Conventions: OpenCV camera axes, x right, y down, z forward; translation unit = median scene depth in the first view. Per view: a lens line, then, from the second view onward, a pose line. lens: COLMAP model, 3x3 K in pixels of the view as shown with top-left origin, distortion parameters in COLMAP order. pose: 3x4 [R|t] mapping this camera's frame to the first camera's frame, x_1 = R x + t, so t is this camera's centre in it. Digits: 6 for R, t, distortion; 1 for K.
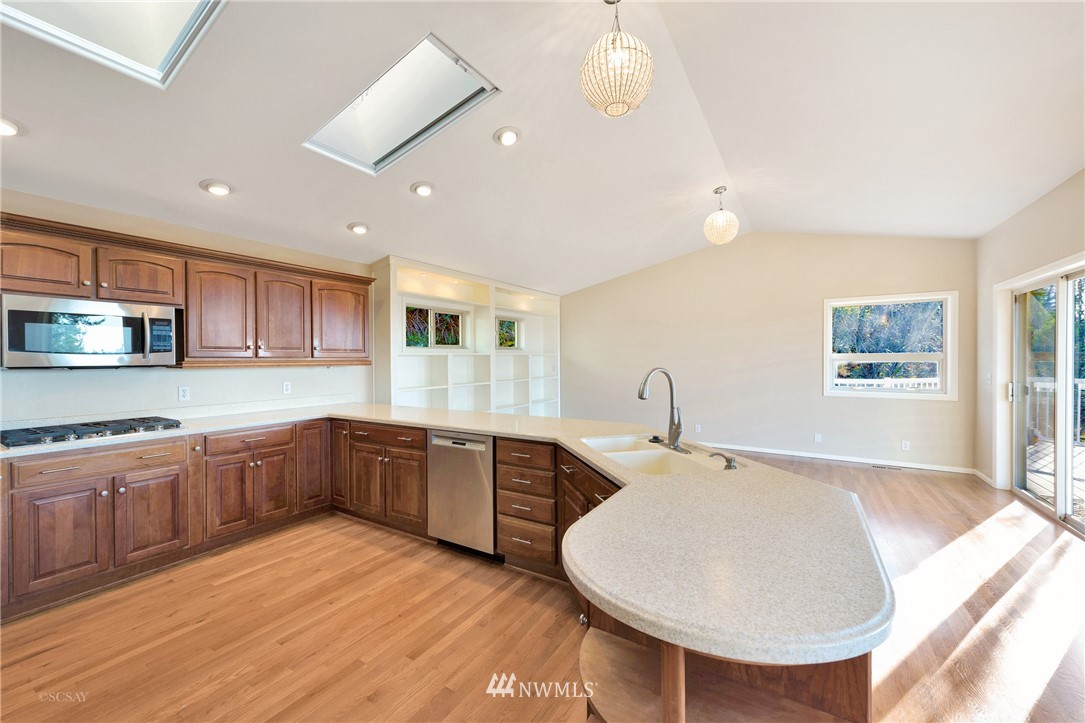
lens RADIAL K [[424.3, 0, 542.5], [0, 424.3, 361.5], [0, 0, 1]] dist [0.001082, 0.000165]
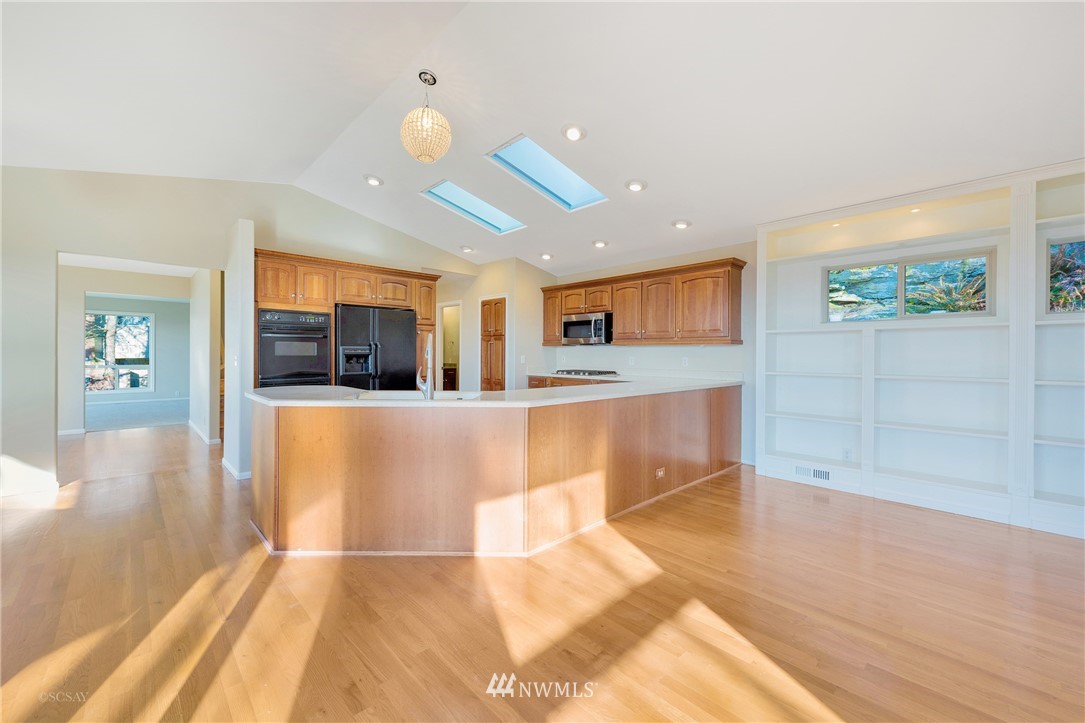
lens RADIAL K [[429.4, 0, 539.4], [0, 429.4, 354.8], [0, 0, 1]] dist [0.000759, 0.000062]
pose [[-0.252999, 0.004882, -0.967454, 0.908884], [-0.012657, 0.999885, 0.008356, 0.041000], [0.967384, 0.014360, -0.252909, 1.056908]]
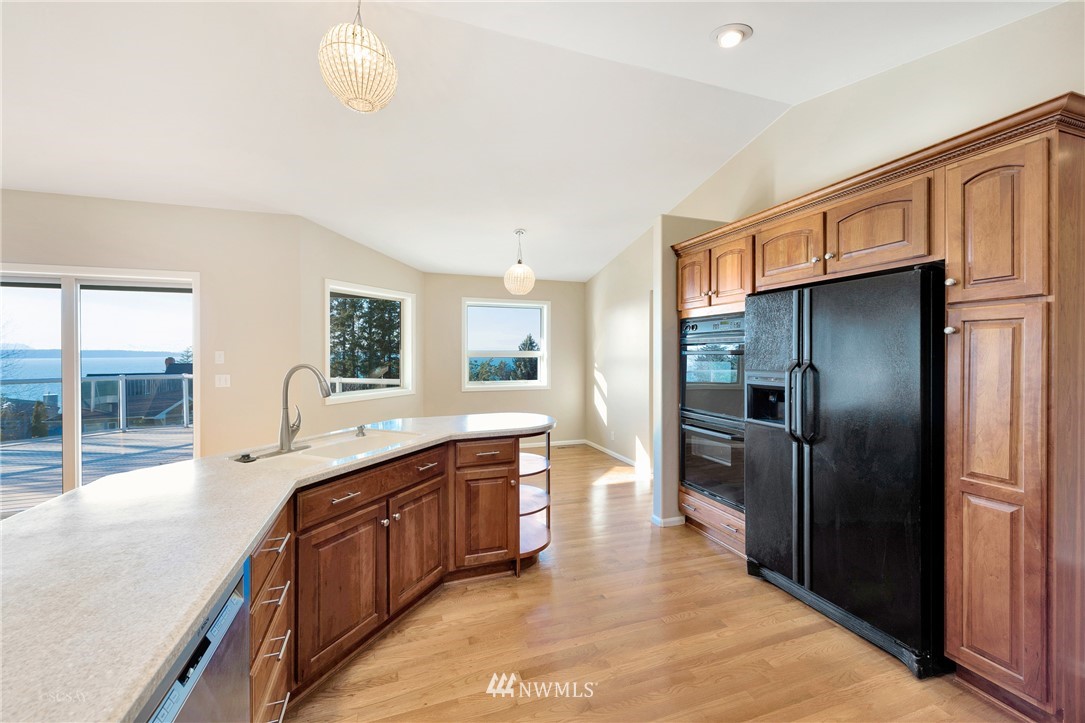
lens RADIAL K [[424.3, 0, 542.5], [0, 424.3, 361.5], [0, 0, 1]] dist [0.001082, 0.000165]
pose [[-0.777979, -0.007155, 0.628250, -0.463785], [0.013120, 0.999532, 0.027631, -0.008550], [-0.628154, 0.029739, -0.777521, 0.902267]]
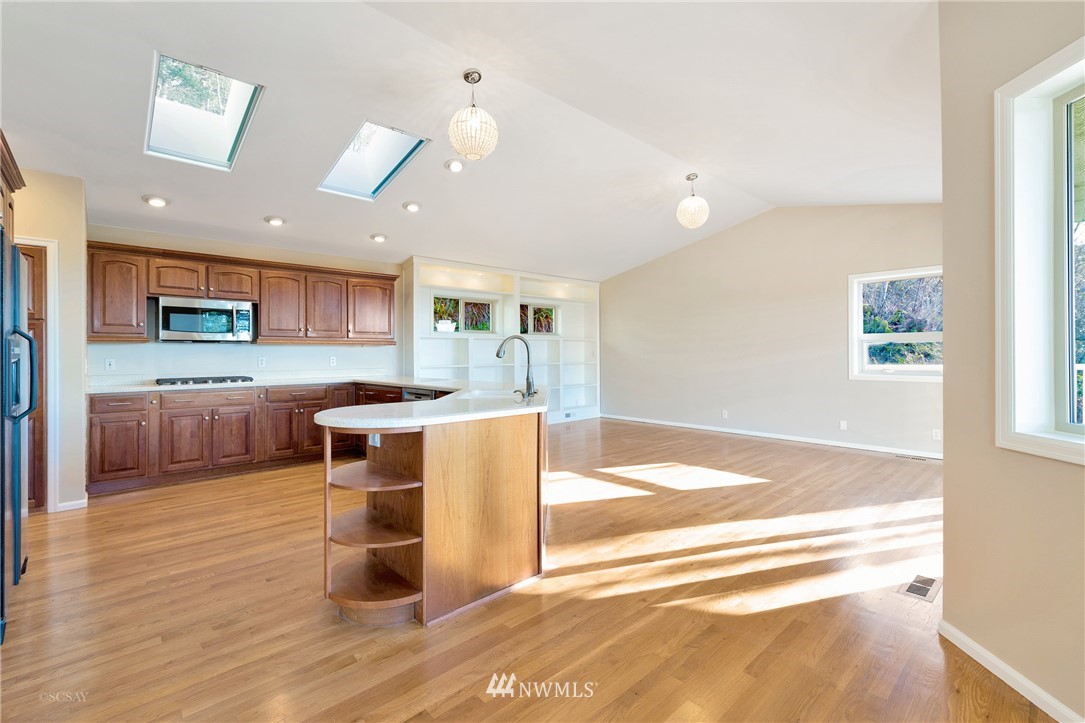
lens RADIAL K [[479.6, 0, 543.5], [0, 479.6, 351.0], [0, 0, 1]] dist [0.012156, -0.000164]
pose [[0.961797, -0.000770, -0.273761, 0.514552], [-0.002714, 0.999920, -0.012348, 0.054323], [0.273749, 0.012619, 0.961719, -0.305309]]
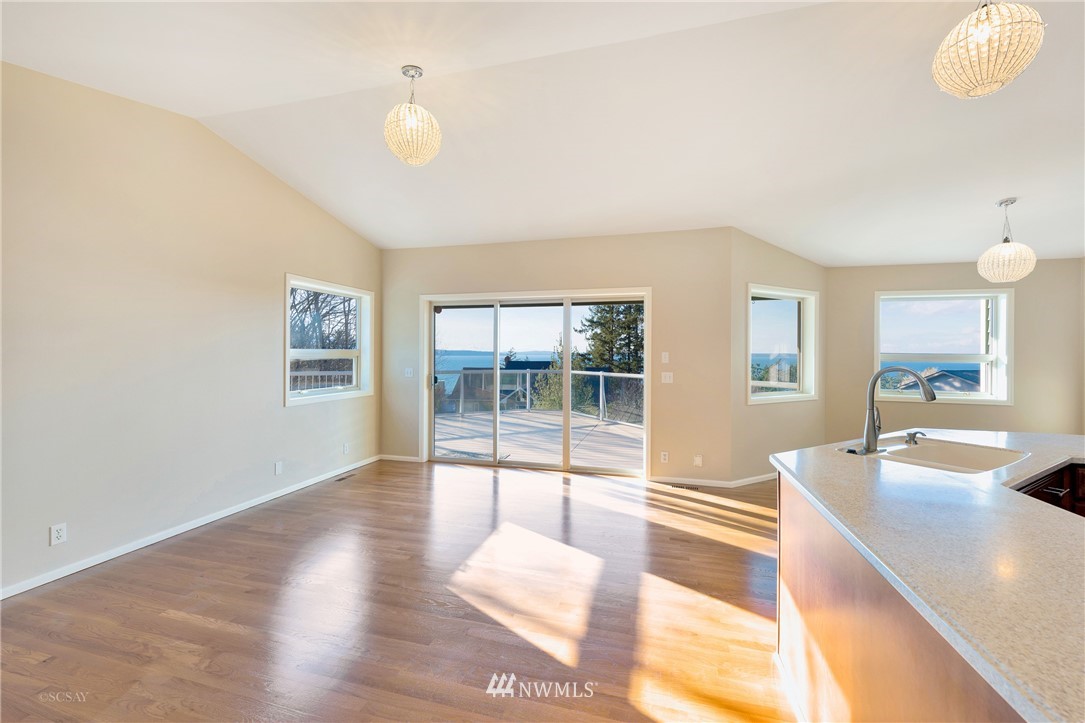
lens RADIAL K [[429.4, 0, 539.4], [0, 429.4, 354.8], [0, 0, 1]] dist [0.000759, 0.000062]
pose [[-0.260375, -0.000593, 0.965507, -0.277482], [0.005108, 0.999985, 0.001991, -0.012267], [-0.965494, 0.005450, -0.260368, 1.305343]]
